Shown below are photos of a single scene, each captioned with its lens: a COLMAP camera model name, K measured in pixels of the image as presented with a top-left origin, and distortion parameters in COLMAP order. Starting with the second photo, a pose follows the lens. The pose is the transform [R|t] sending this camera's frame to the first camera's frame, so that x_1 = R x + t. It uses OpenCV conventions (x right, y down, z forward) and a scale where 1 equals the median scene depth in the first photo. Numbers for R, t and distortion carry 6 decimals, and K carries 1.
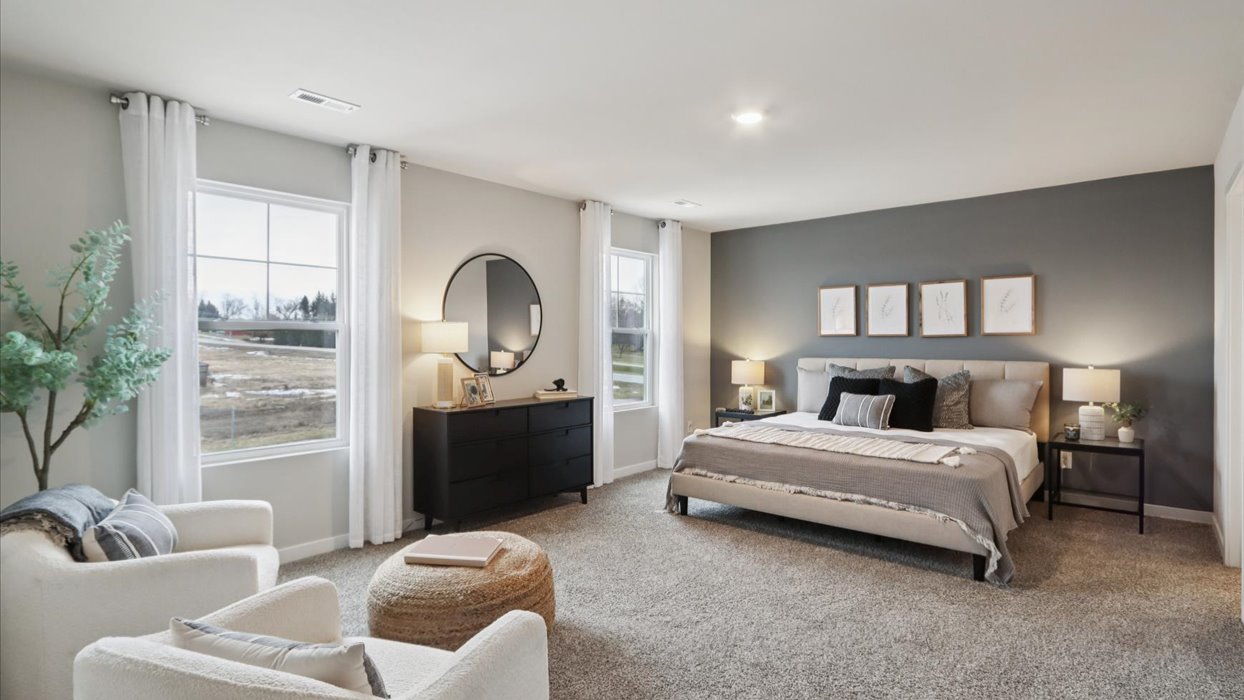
lens RADIAL K [[602.5, 0, 631.3], [0, 602.5, 348.7], [0, 0, 1]] dist [-0.020136, 0.003519]
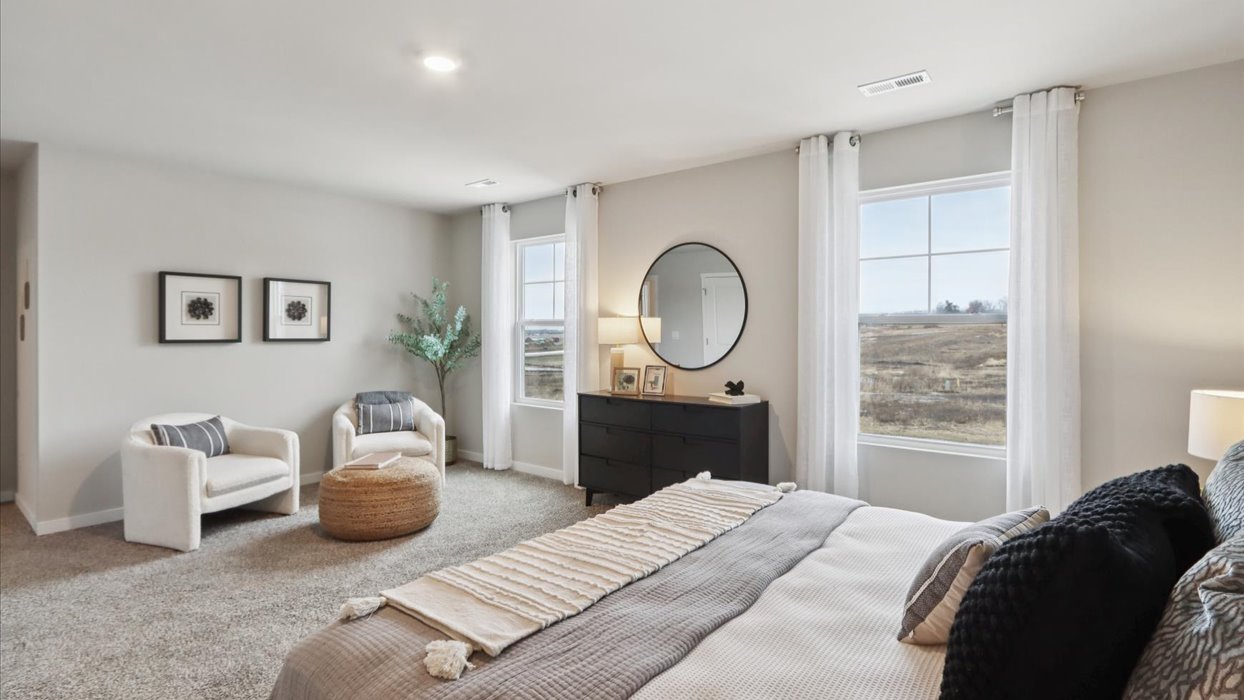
lens RADIAL K [[602.5, 0, 632.7], [0, 602.5, 335.5], [0, 0, 1]] dist [-0.020136, 0.003519]
pose [[0.051852, 0.008552, -0.998618, 0.730532], [-0.015870, 0.999844, 0.007739, -0.015843], [0.998529, 0.015447, 0.051979, 0.866964]]
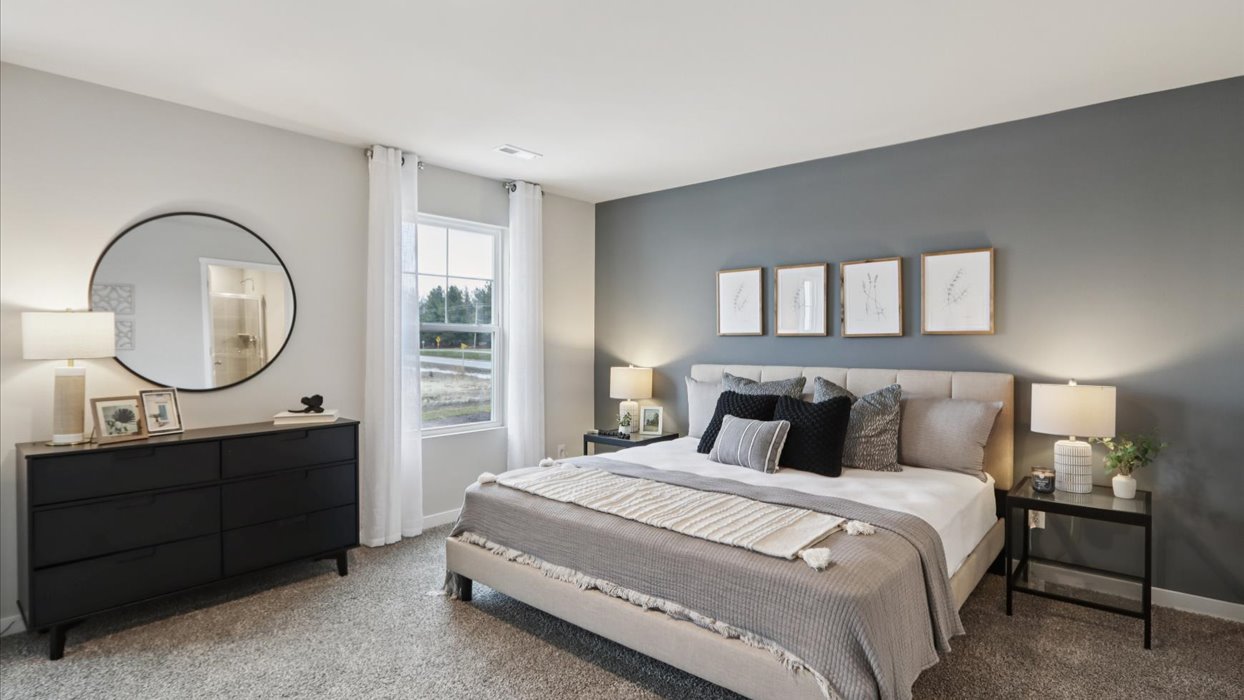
lens RADIAL K [[602.5, 0, 632.5], [0, 602.5, 351.6], [0, 0, 1]] dist [-0.020136, 0.003519]
pose [[0.999974, 0.002705, 0.006610, 0.261905], [-0.002732, 0.999988, 0.004112, -0.004822], [-0.006598, -0.004130, 0.999970, 0.320767]]
